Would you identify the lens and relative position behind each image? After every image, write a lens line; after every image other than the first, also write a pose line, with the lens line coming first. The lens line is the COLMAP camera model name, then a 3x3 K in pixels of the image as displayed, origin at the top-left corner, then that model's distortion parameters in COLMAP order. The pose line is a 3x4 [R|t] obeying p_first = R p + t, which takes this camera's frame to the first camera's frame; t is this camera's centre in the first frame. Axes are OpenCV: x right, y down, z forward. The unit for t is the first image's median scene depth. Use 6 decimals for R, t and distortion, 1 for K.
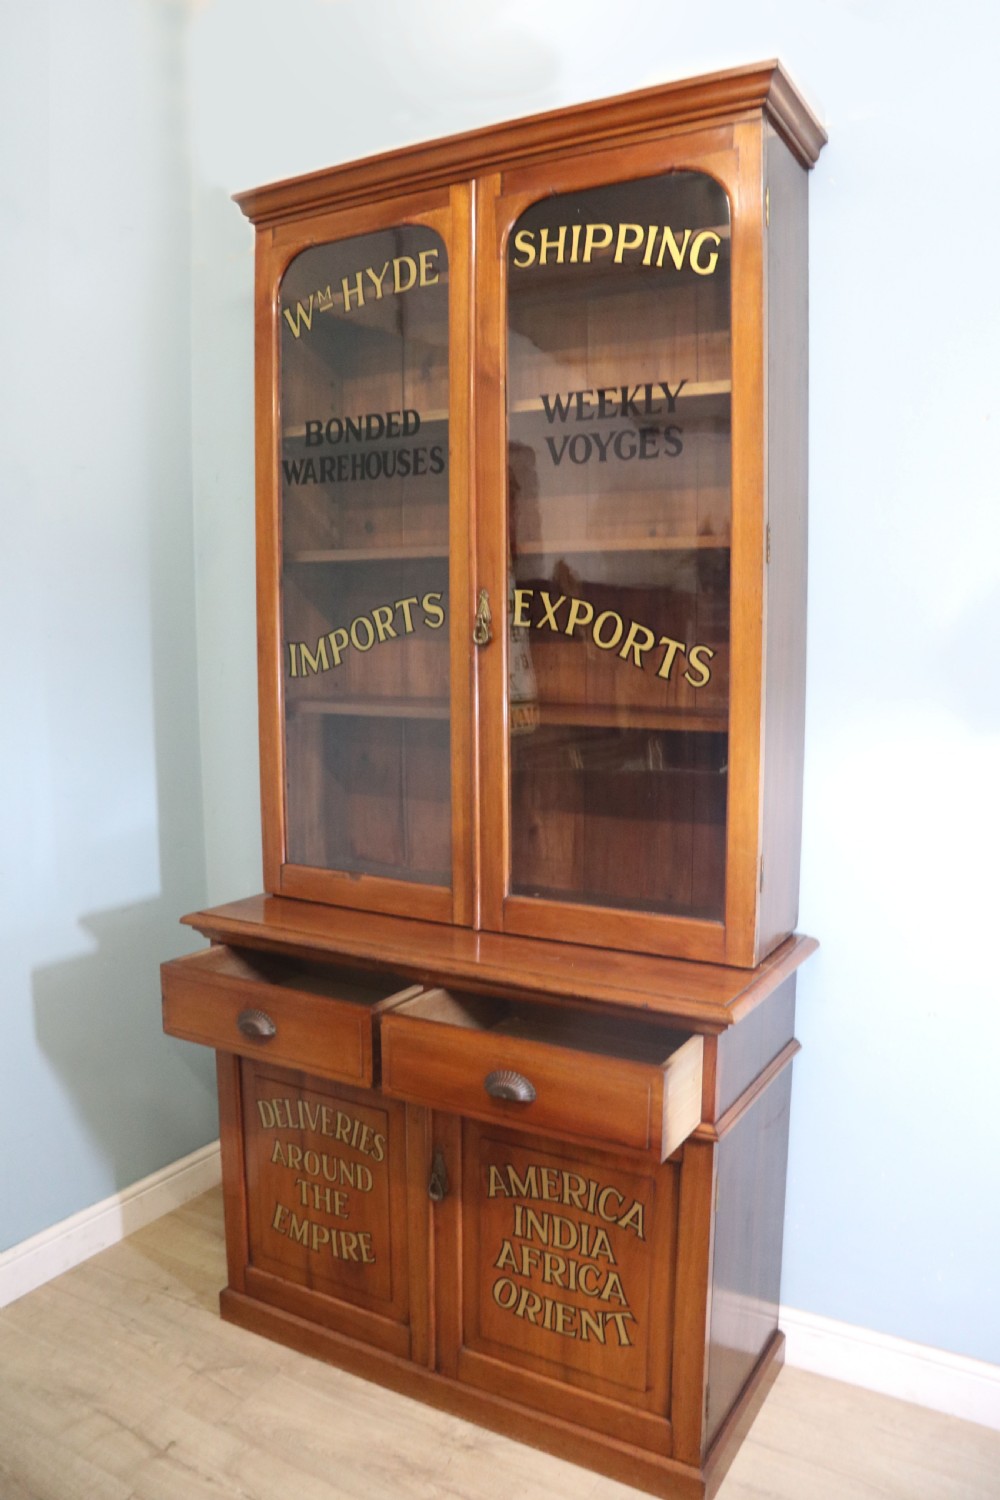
lens RADIAL K [[1153.9, 0, 497.7], [0, 1153.9, 741.1], [0, 0, 1]] dist [-0.176139, 0.110213]
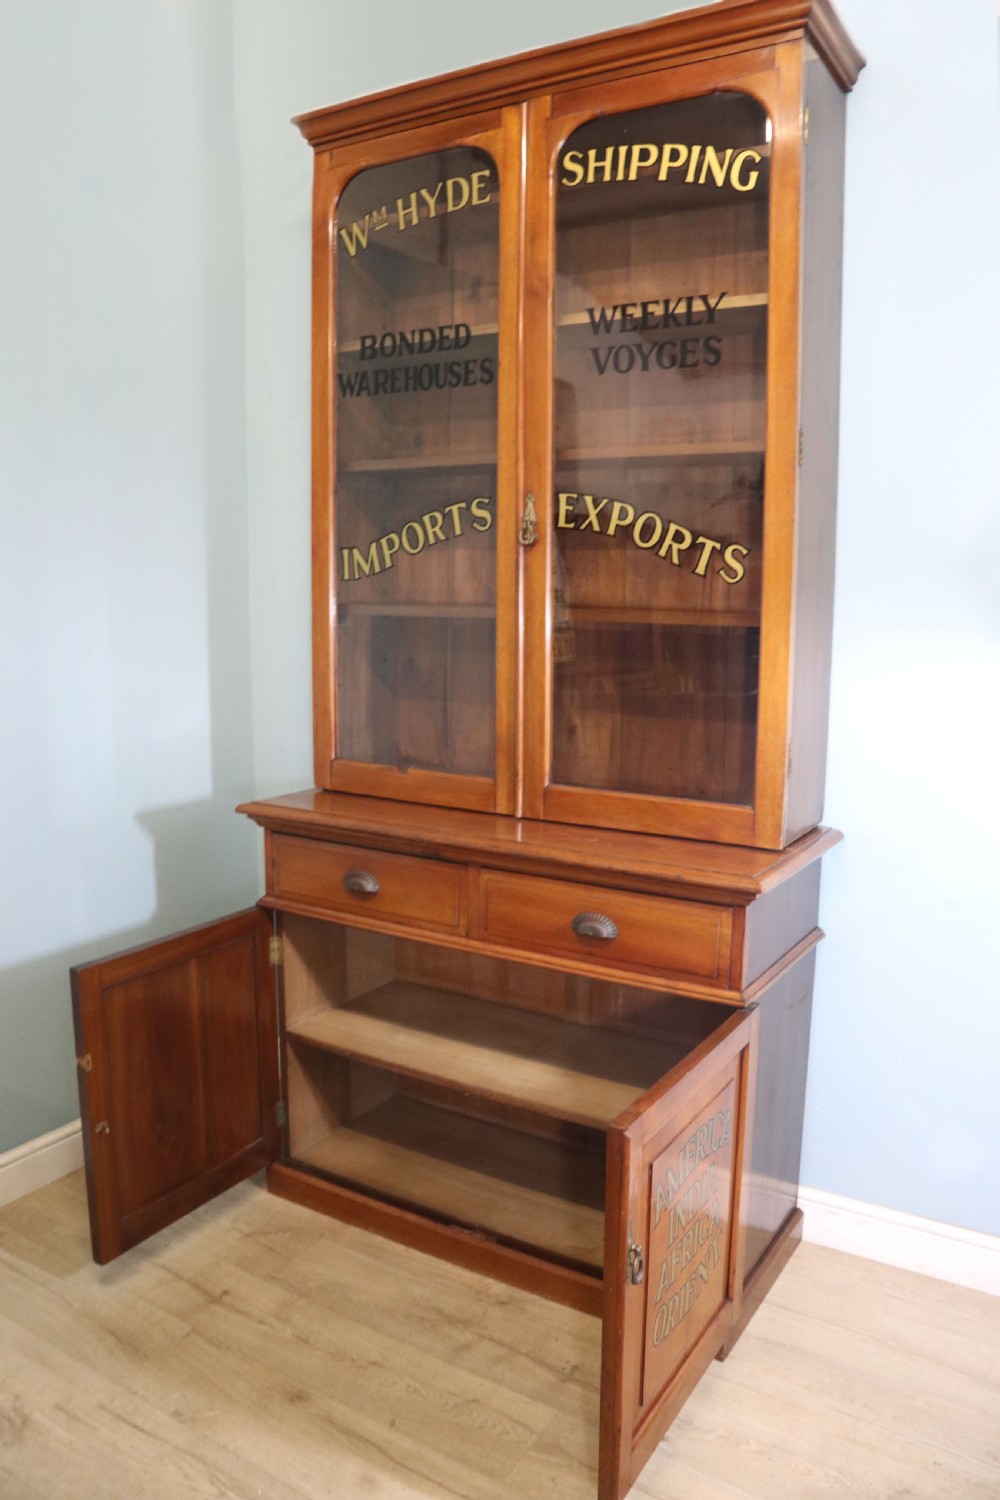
lens RADIAL K [[1153.9, 0, 493.0], [0, 1153.9, 746.5], [0, 0, 1]] dist [-0.176139, 0.110213]
pose [[0.999537, 0.014861, -0.026563, -0.014710], [-0.013790, 0.999102, 0.040067, 0.058828], [0.027134, -0.039682, 0.998844, -0.058767]]
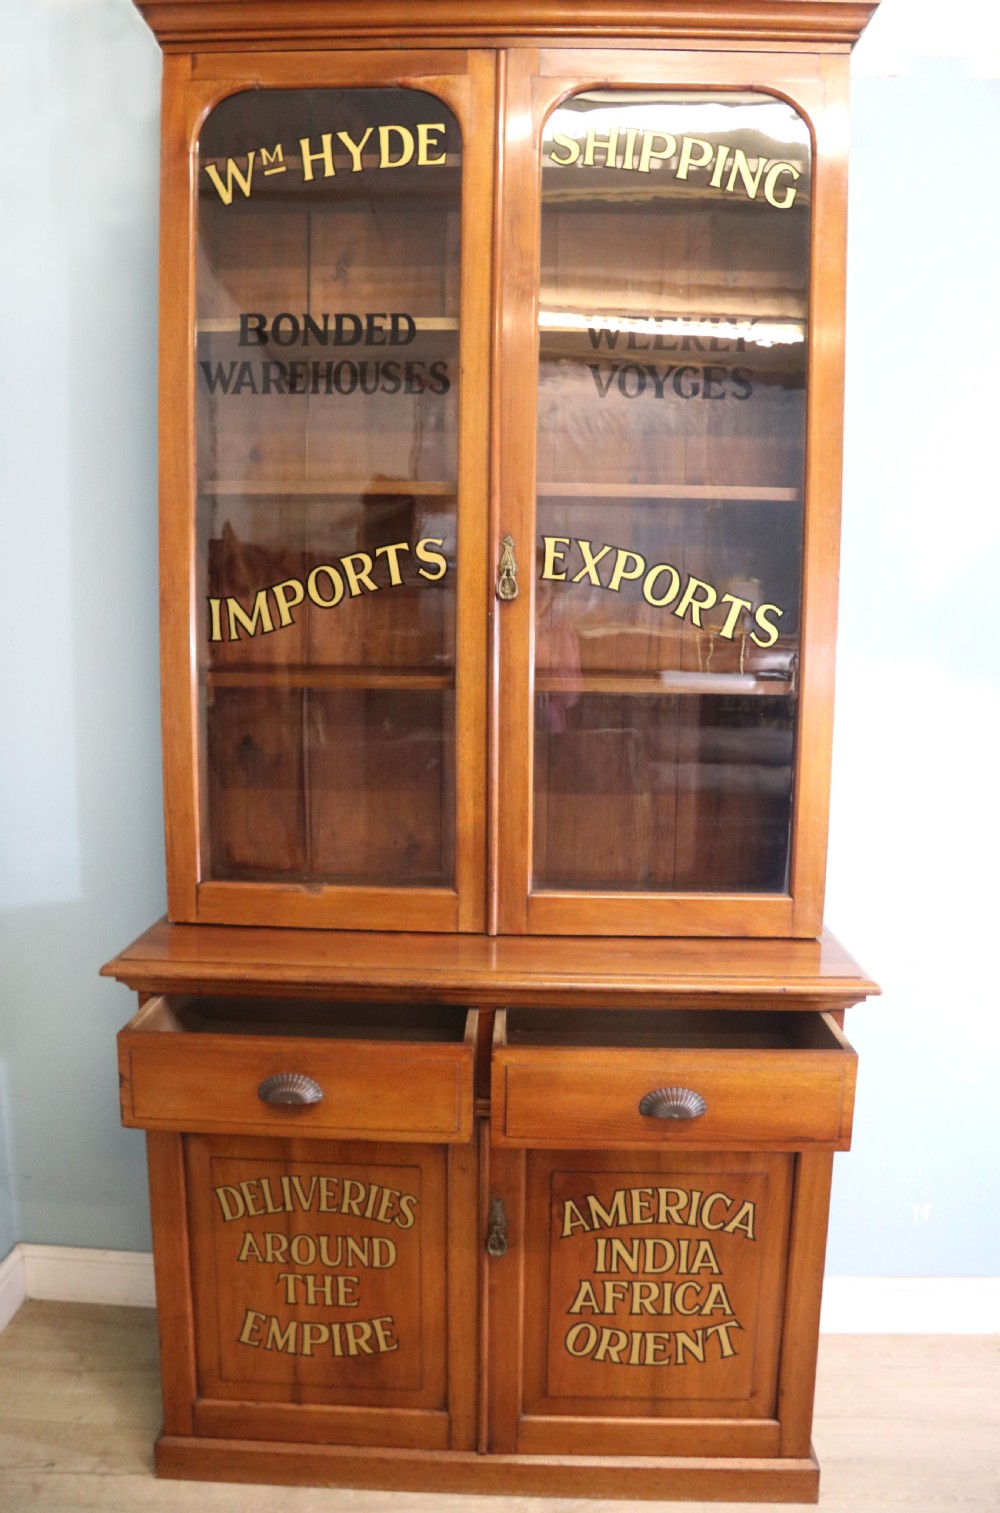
lens RADIAL K [[1183.9, 0, 513.0], [0, 1183.9, 740.4], [0, 0, 1]] dist [-0.171397, 0.102097]
pose [[0.876559, -0.046096, 0.479083, -0.433017], [0.034214, 0.998853, 0.033506, -0.009563], [-0.480078, -0.012979, 0.877130, 0.232426]]
